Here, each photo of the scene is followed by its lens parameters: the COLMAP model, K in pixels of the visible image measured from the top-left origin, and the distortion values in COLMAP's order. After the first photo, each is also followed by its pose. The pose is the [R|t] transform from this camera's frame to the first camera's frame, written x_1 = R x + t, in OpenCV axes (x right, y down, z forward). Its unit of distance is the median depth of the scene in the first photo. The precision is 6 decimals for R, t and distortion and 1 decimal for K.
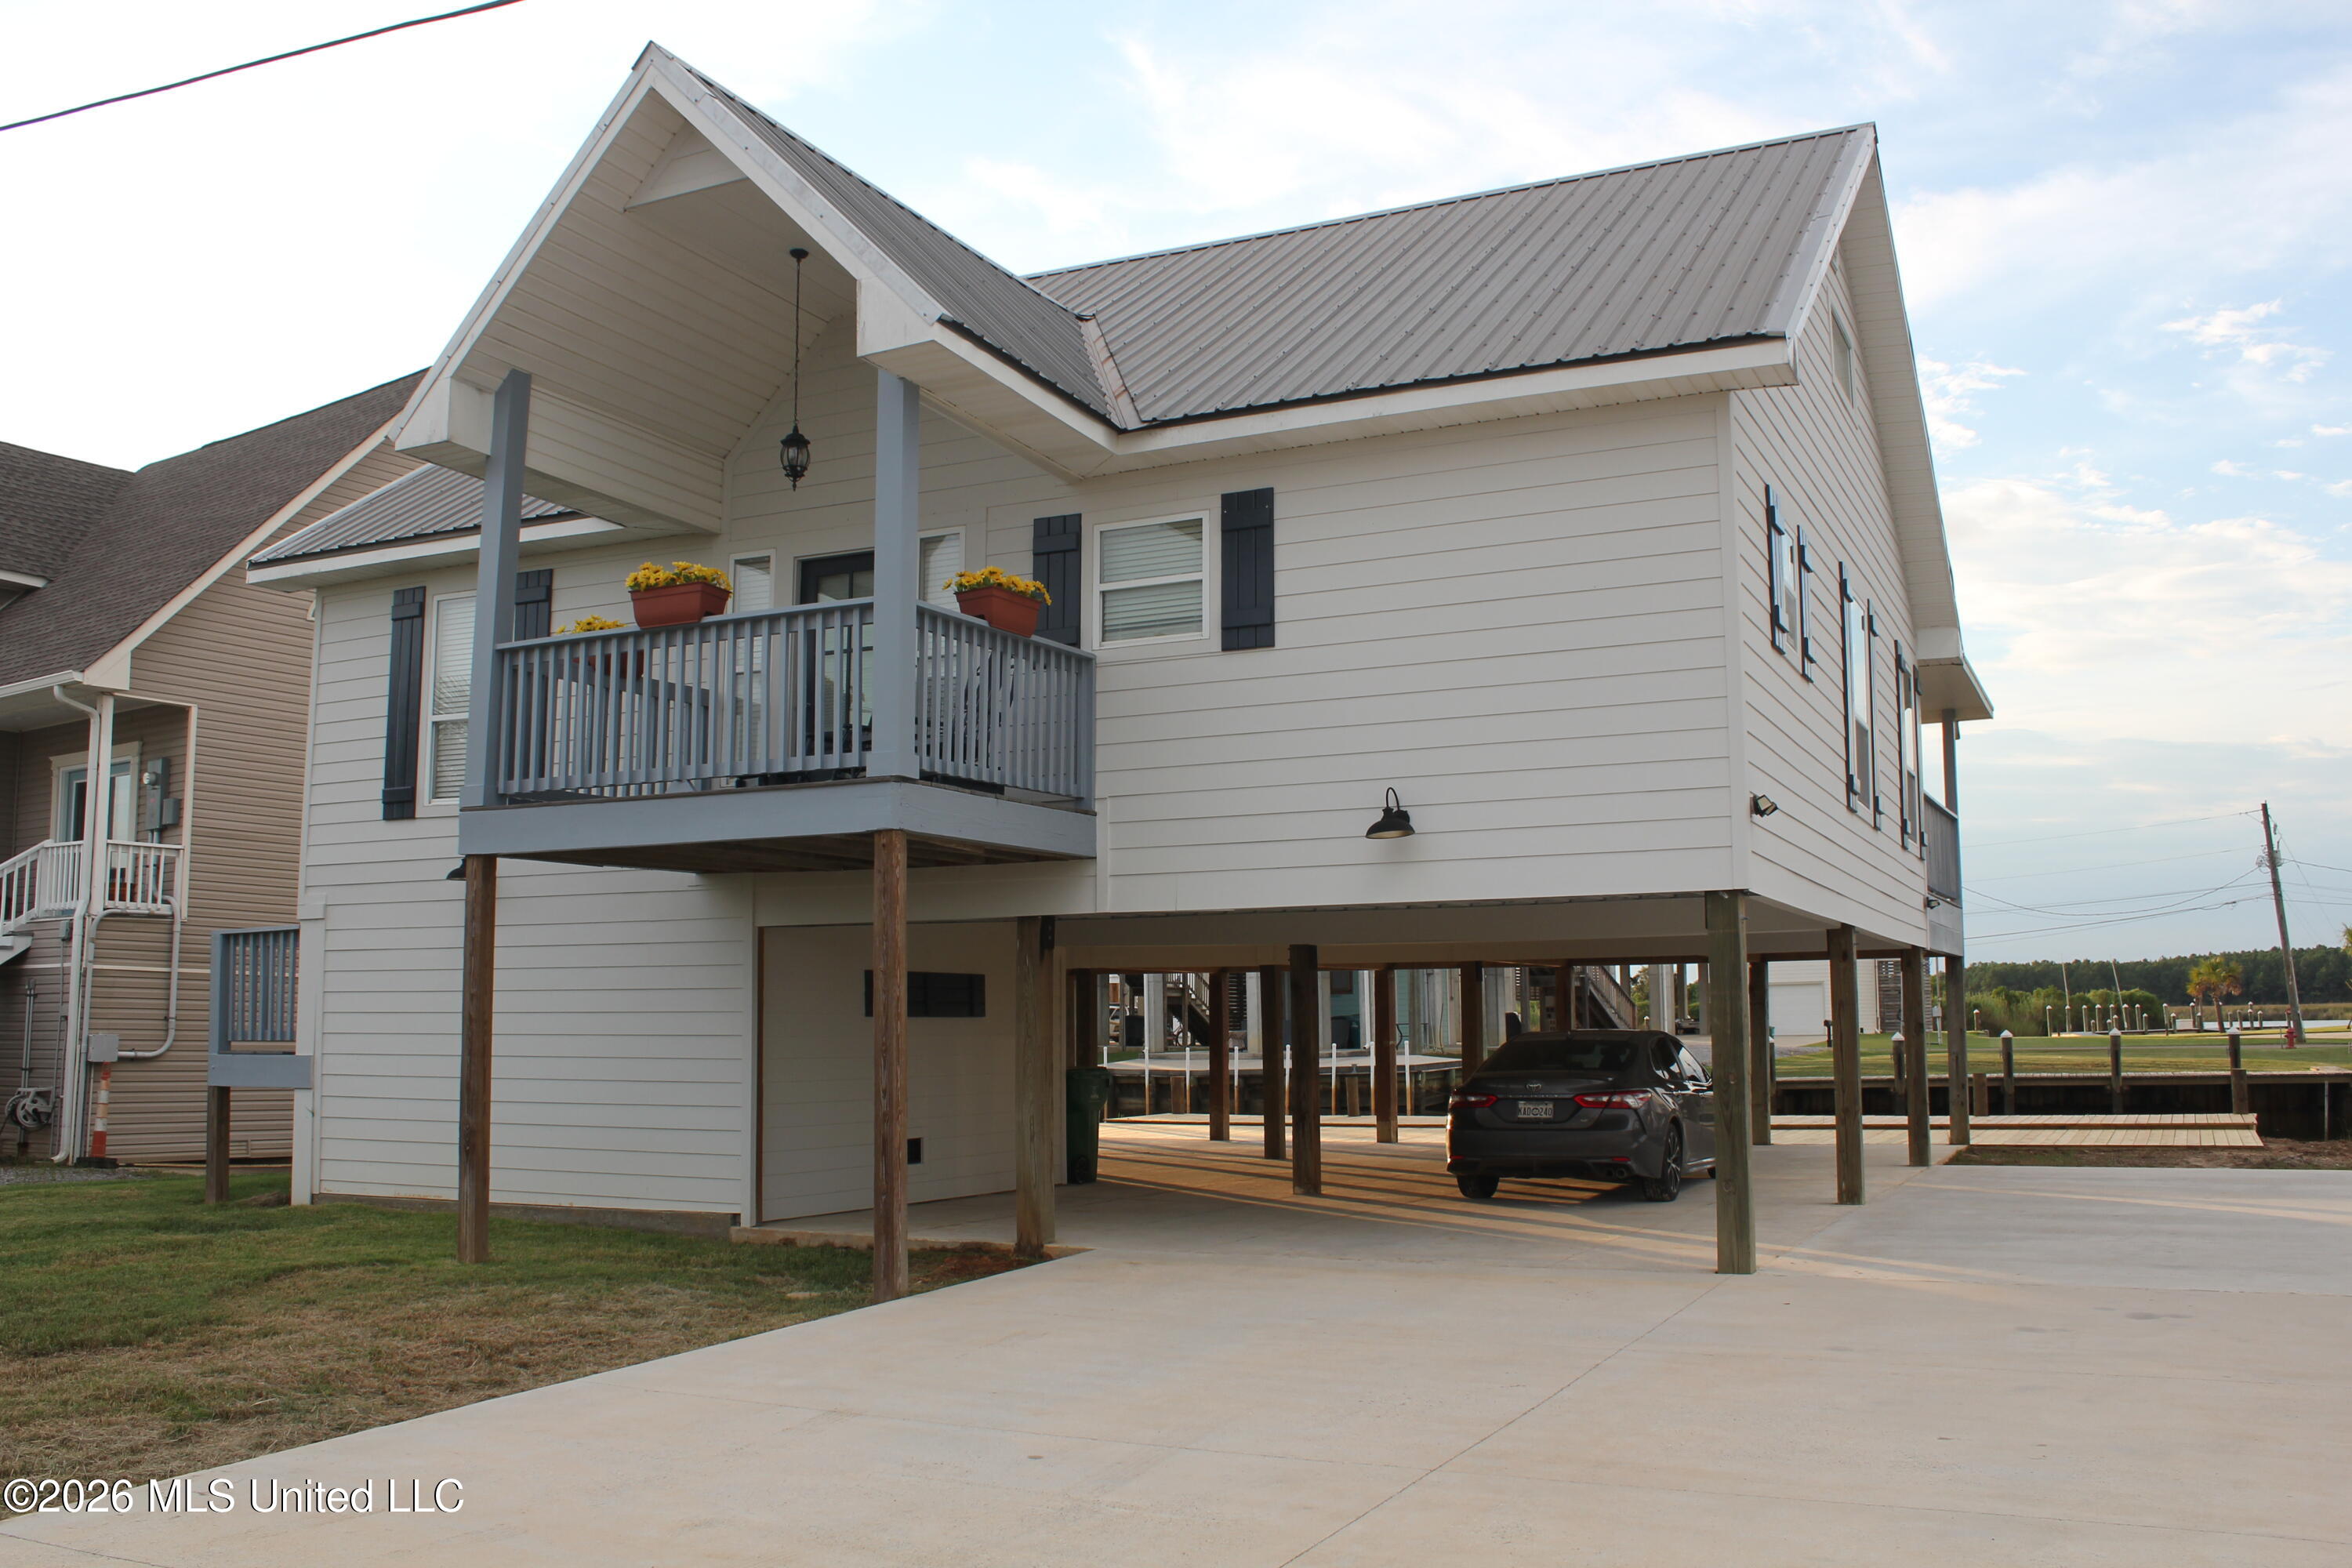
lens RADIAL K [[1975.1, 0, 1168.4], [0, 1975.1, 781.6], [0, 0, 1]] dist [-0.155867, 0.135158]
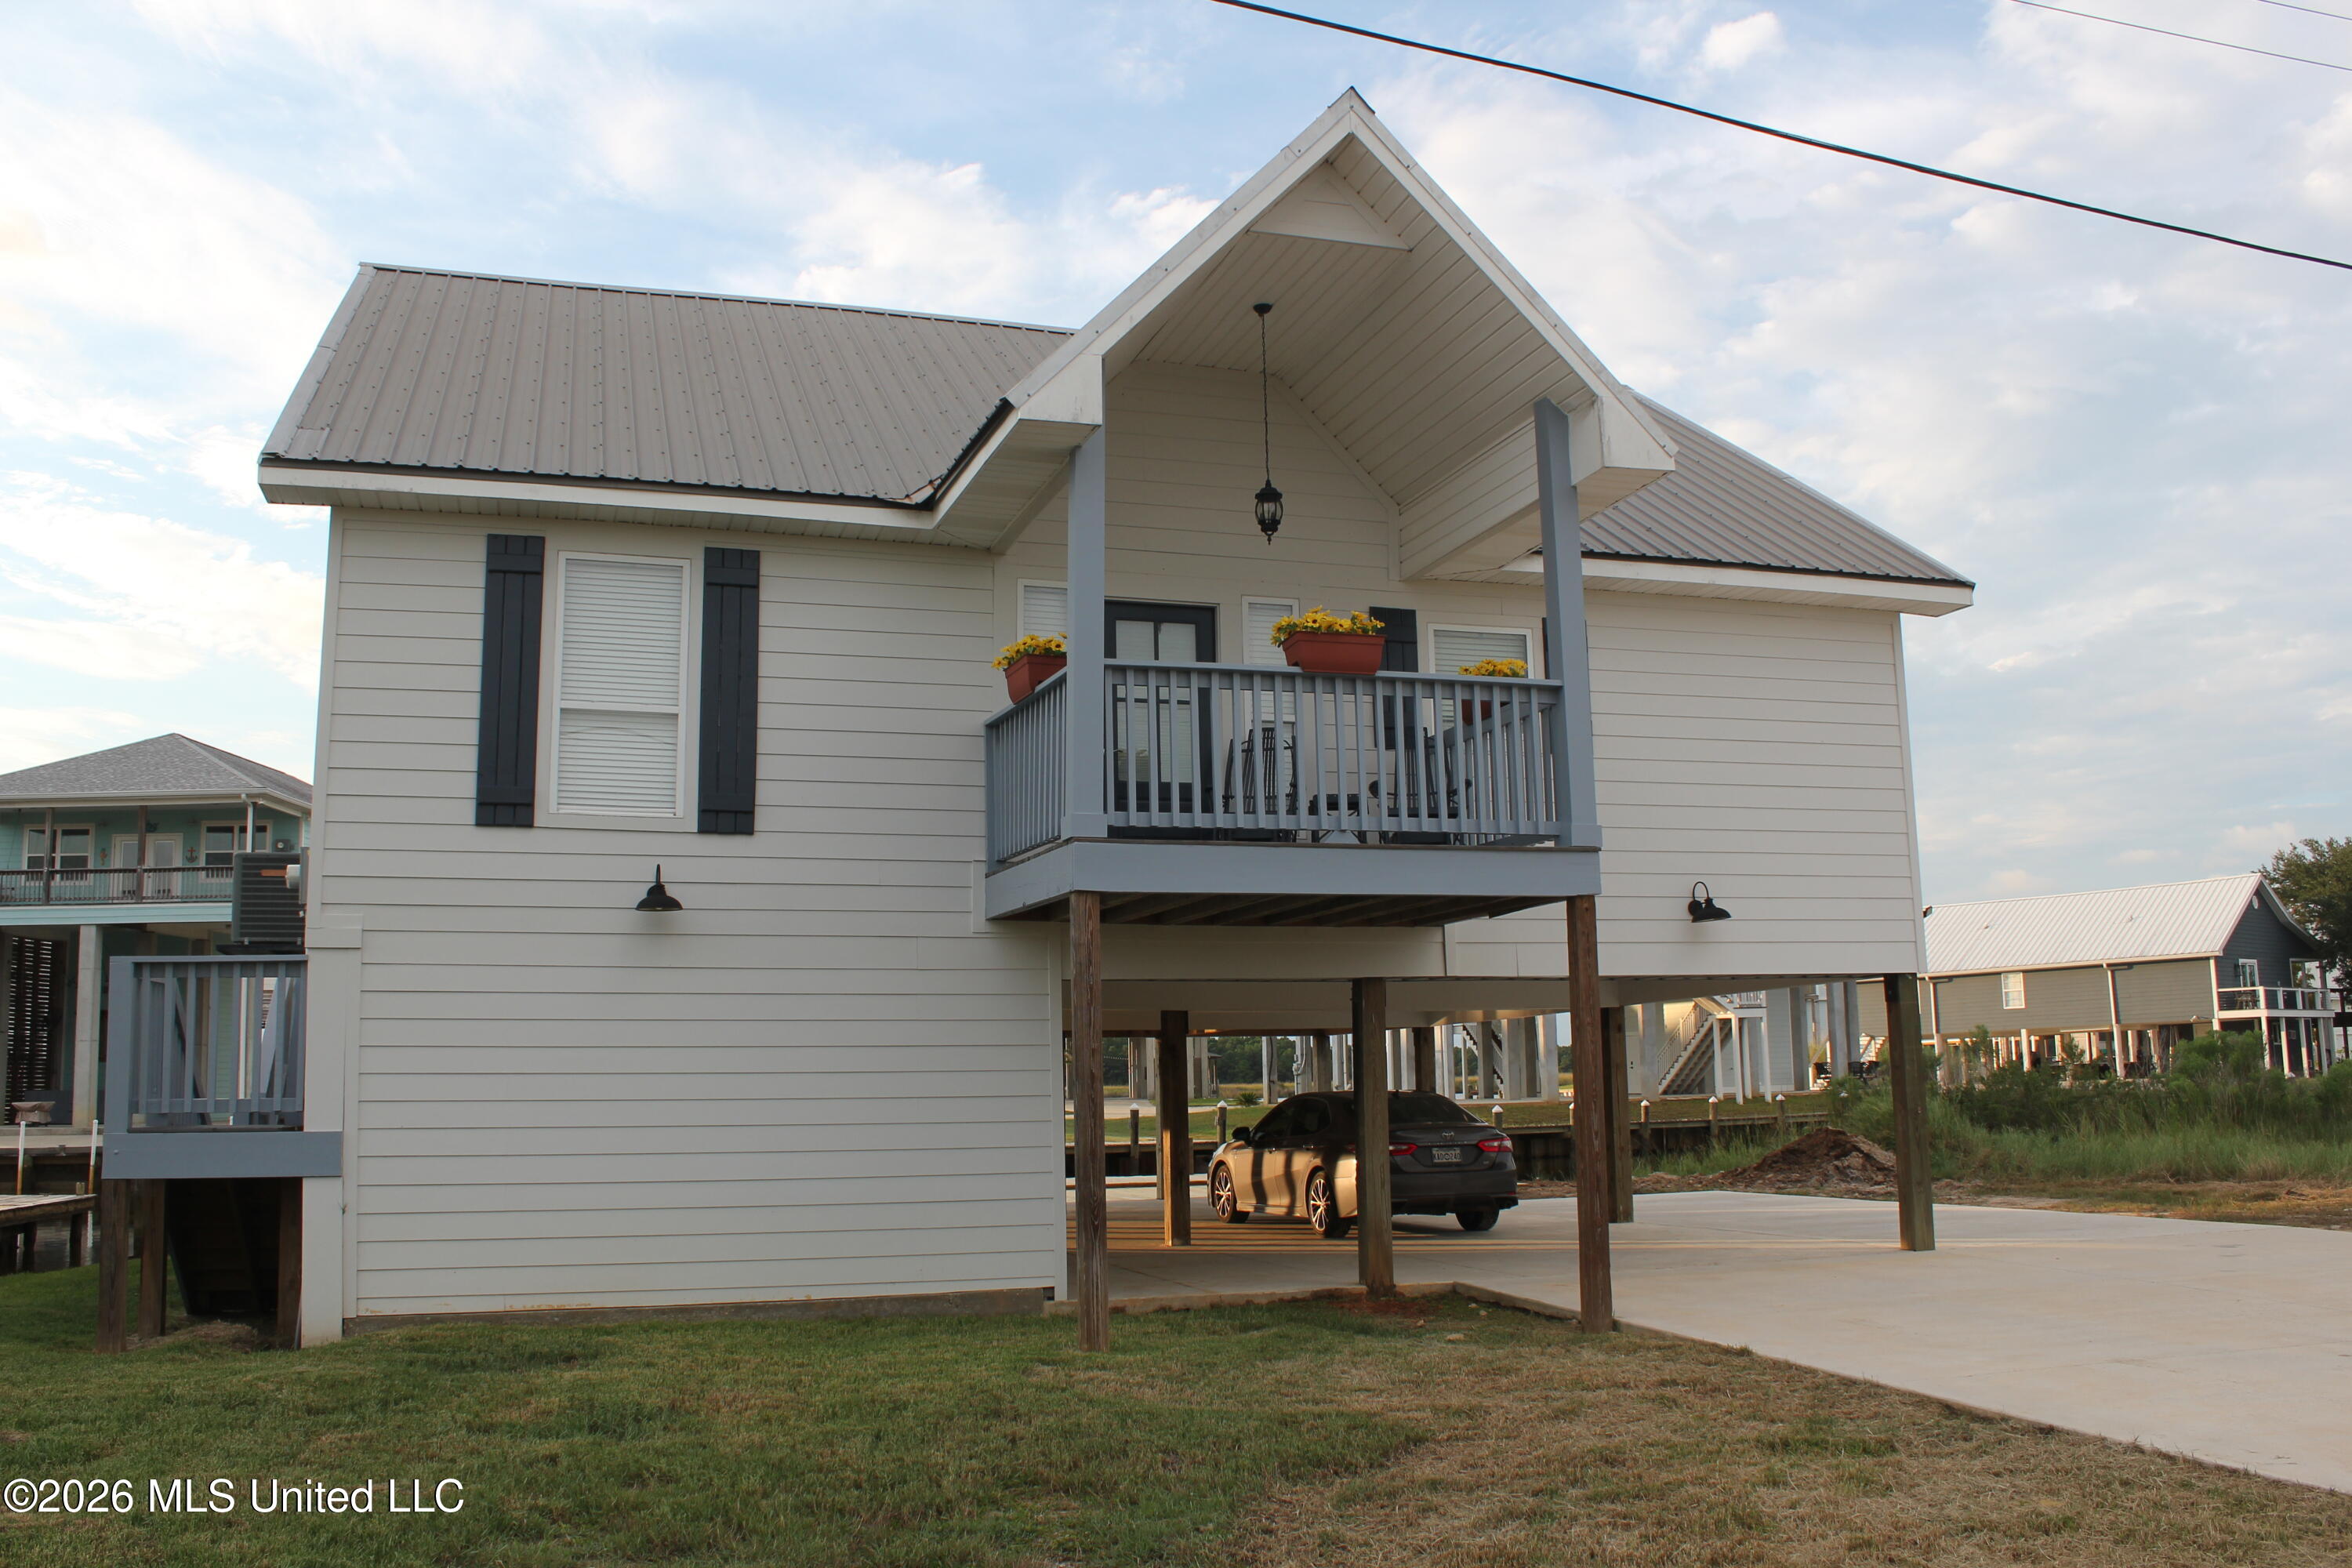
lens RADIAL K [[1975.1, 0, 1164.6], [0, 1975.1, 796.2], [0, 0, 1]] dist [-0.155867, 0.135158]
pose [[0.740049, 0.093837, 0.665975, -0.728942], [-0.071430, 0.995584, -0.060905, 0.036352], [-0.668750, -0.002498, 0.743484, 0.236941]]
